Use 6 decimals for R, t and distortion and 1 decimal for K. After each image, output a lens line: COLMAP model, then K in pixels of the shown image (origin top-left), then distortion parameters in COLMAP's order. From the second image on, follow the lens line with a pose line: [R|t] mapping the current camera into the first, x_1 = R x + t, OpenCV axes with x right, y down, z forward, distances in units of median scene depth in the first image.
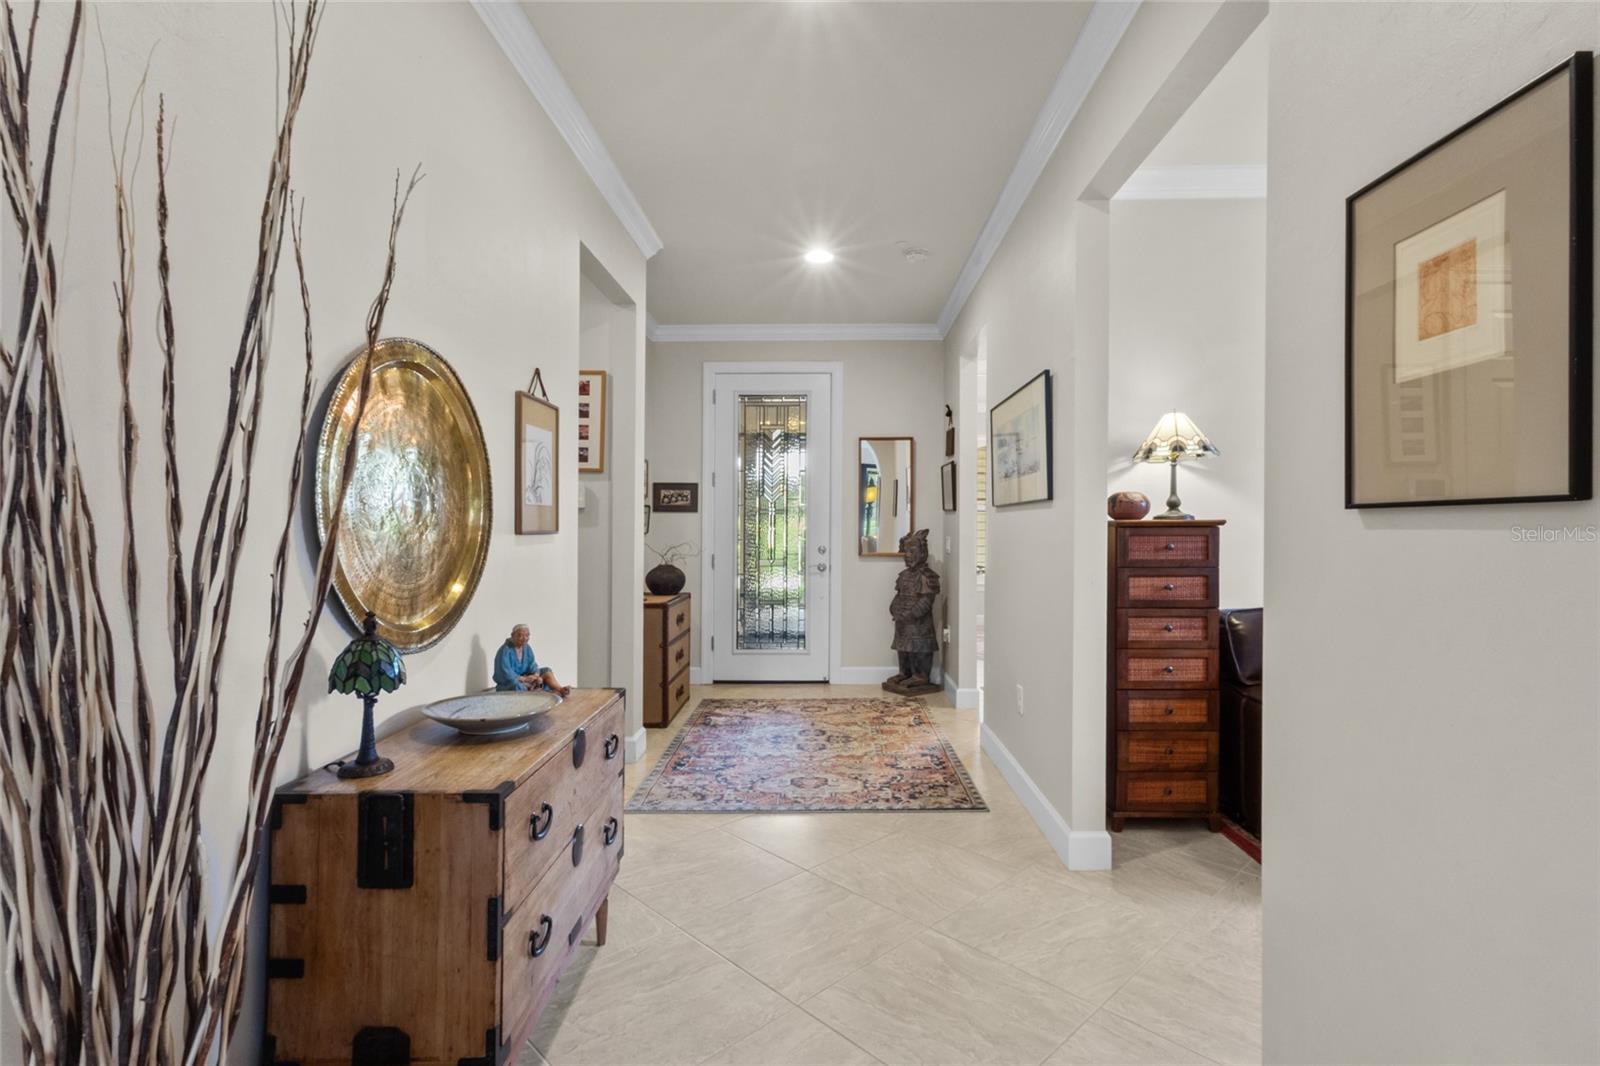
lens RADIAL K [[758.6, 0, 823.3], [0, 758.6, 524.9], [0, 0, 1]] dist [0.002388, 0.000809]
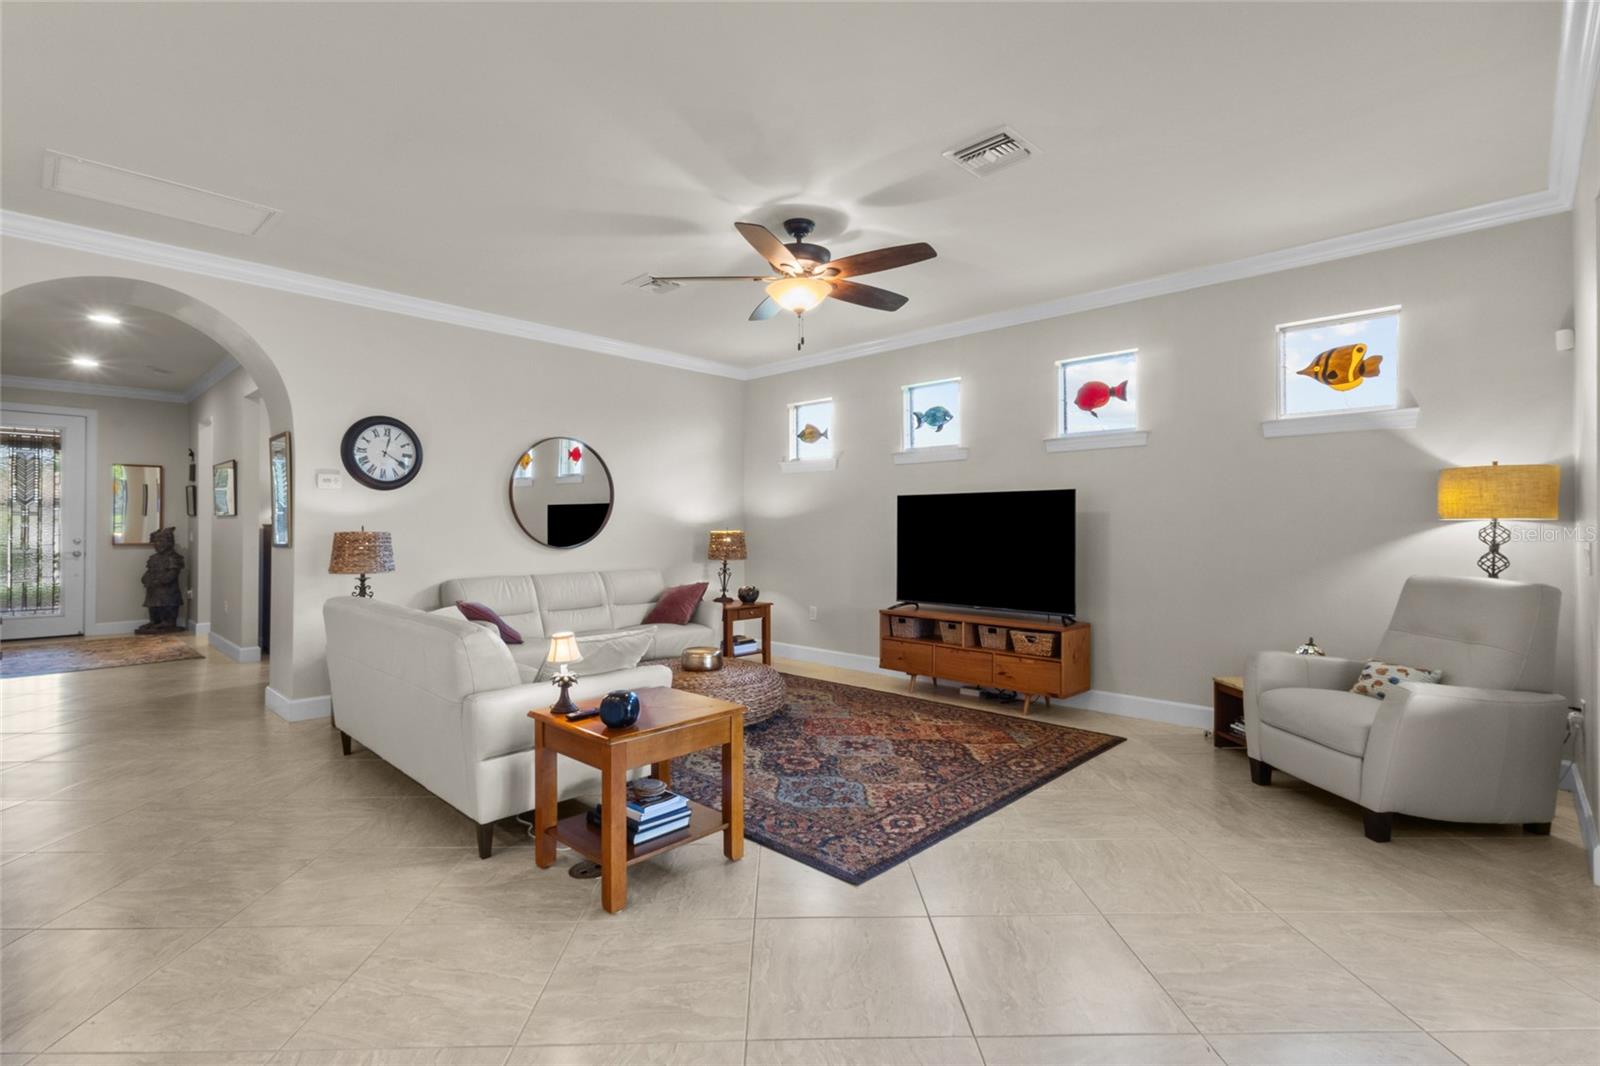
lens RADIAL K [[742.0, 0, 799.0], [0, 742.0, 527.8], [0, 0, 1]] dist [0.001766, 0.001289]
pose [[0.682004, -0.000083, 0.731348, -0.103405], [-0.004445, 0.999981, 0.004259, -0.004803], [-0.731335, -0.006156, 0.681991, -0.976079]]
